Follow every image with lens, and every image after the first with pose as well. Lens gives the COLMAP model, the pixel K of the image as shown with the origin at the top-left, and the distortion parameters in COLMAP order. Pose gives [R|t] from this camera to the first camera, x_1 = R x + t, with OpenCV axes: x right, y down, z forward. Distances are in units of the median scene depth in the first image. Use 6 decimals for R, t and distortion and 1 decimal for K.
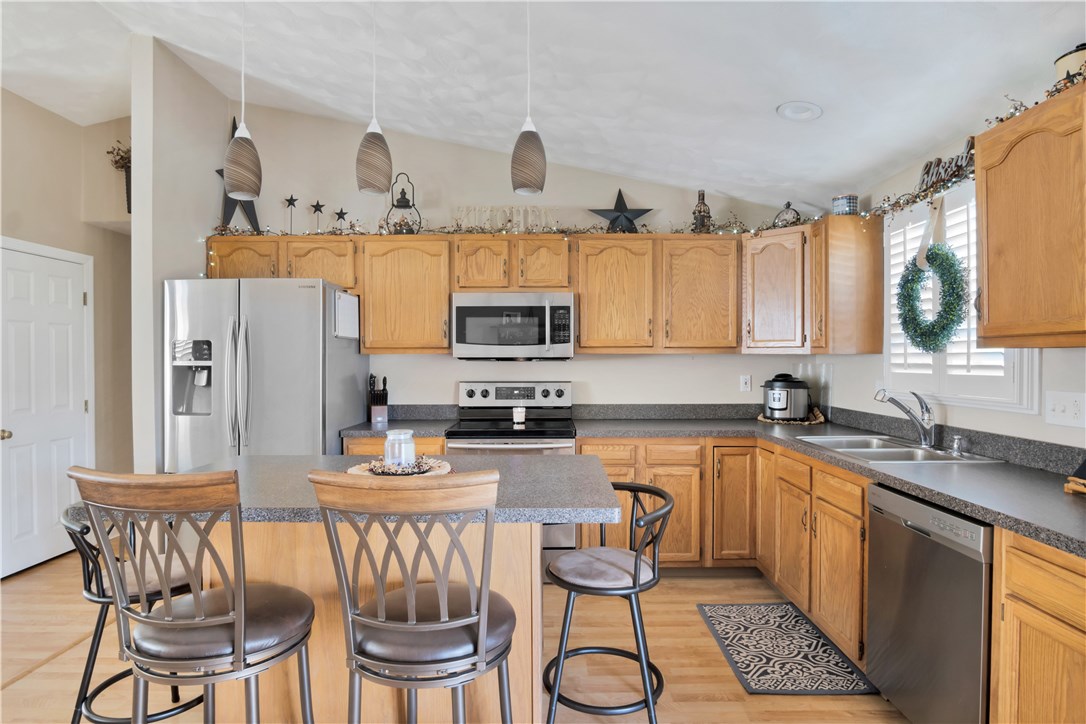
lens RADIAL K [[581.3, 0, 543.0], [0, 581.3, 362.0], [0, 0, 1]] dist [-0.041165, 0.000460]
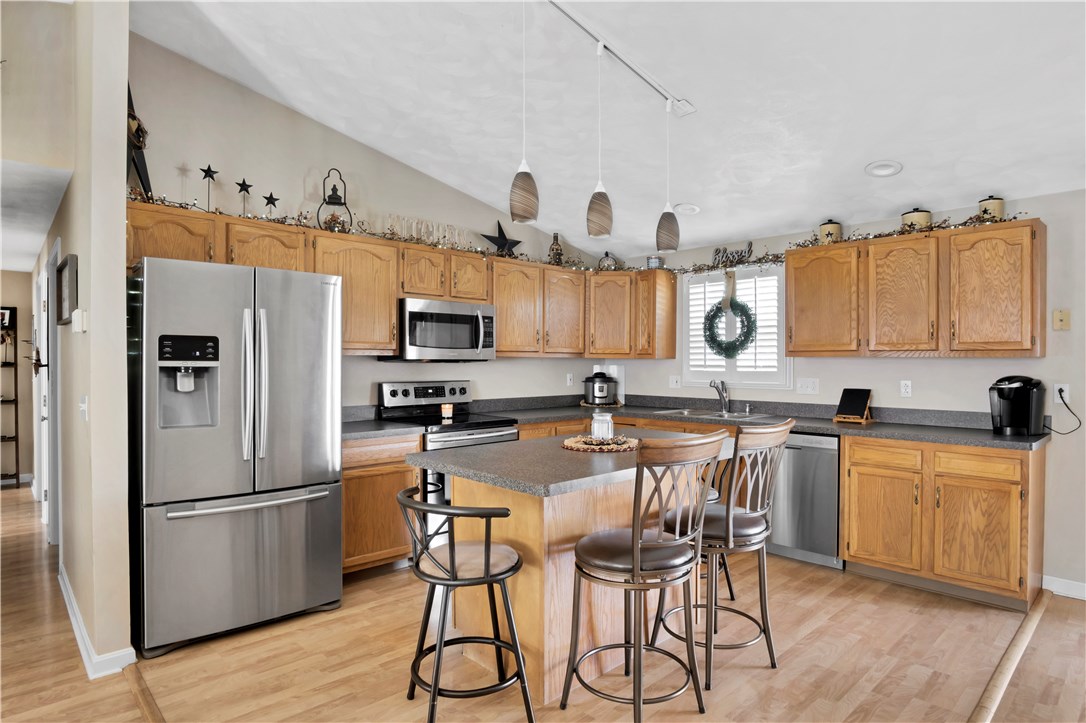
lens RADIAL K [[581.3, 0, 543.0], [0, 581.3, 361.5], [0, 0, 1]] dist [-0.041165, 0.000460]
pose [[0.731407, 0.003833, 0.681931, -0.688906], [-0.000963, 0.999989, -0.004589, 0.001114], [-0.681941, 0.002700, 0.731403, 0.057032]]
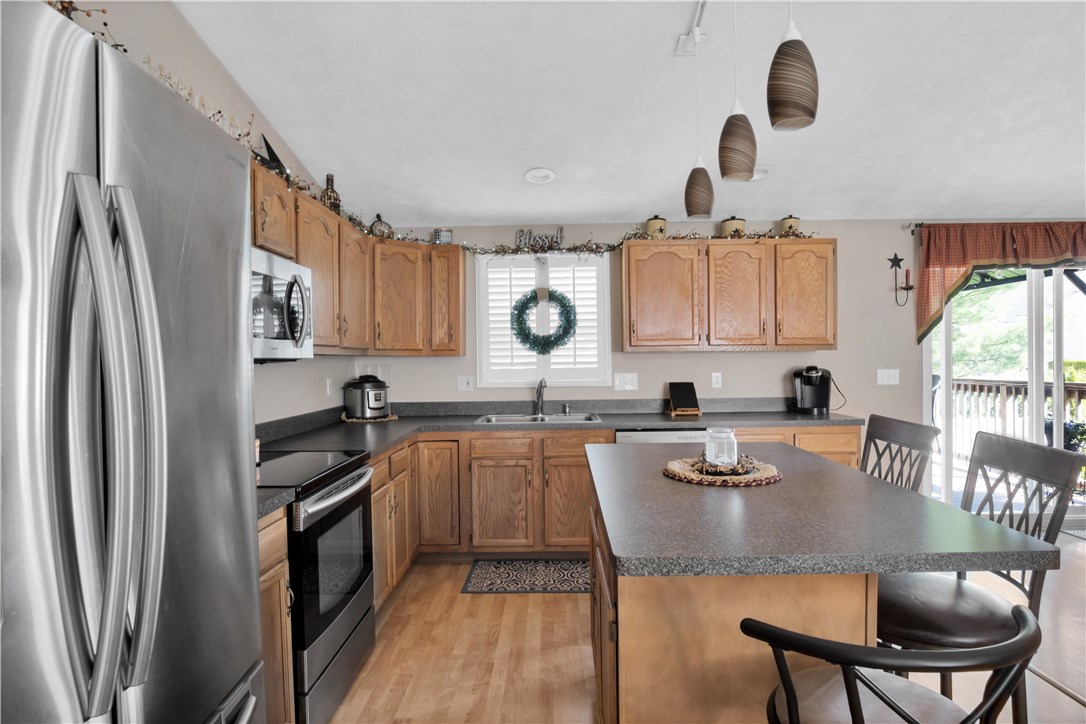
lens RADIAL K [[590.1, 0, 535.4], [0, 590.1, 365.6], [0, 0, 1]] dist [-0.026161, -0.000251]
pose [[0.023391, -0.008091, 0.999694, -0.679190], [0.017480, 0.999818, 0.007683, 0.000378], [-0.999574, 0.017295, 0.023529, 0.705327]]
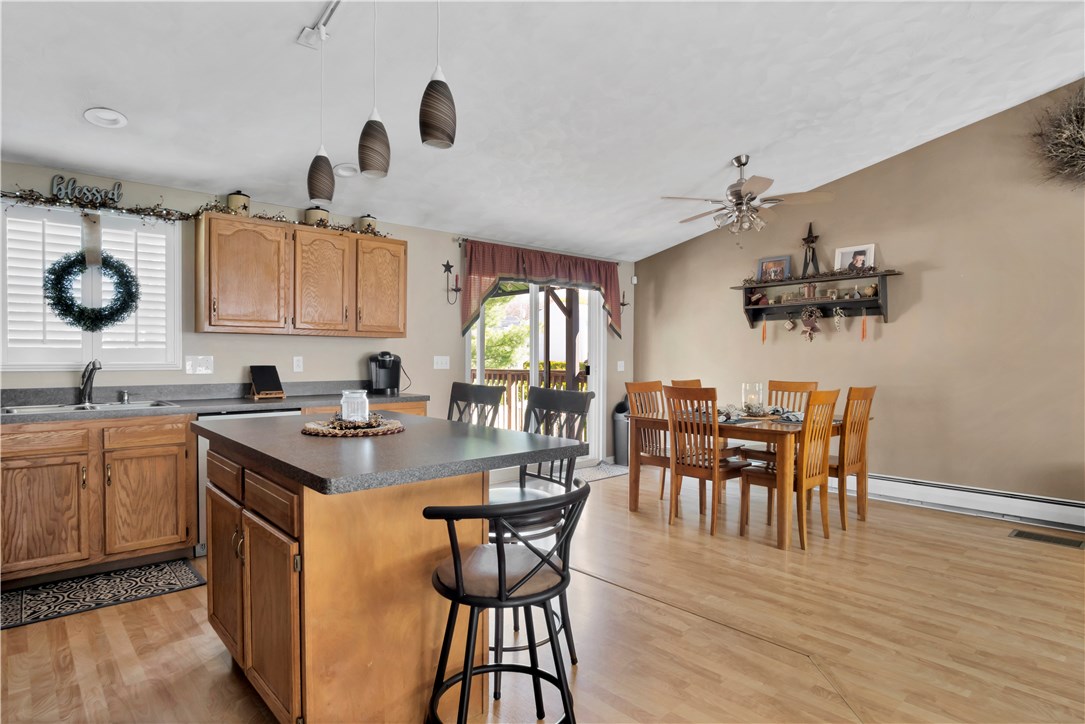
lens RADIAL K [[609.0, 0, 542.5], [0, 609.0, 362.0], [0, 0, 1]] dist [-0.028800, 0.001260]
pose [[-0.673529, -0.005008, 0.739144, -0.738212], [0.001772, 0.999963, 0.008390, 0.031349], [-0.739159, 0.006961, -0.673495, 0.833283]]
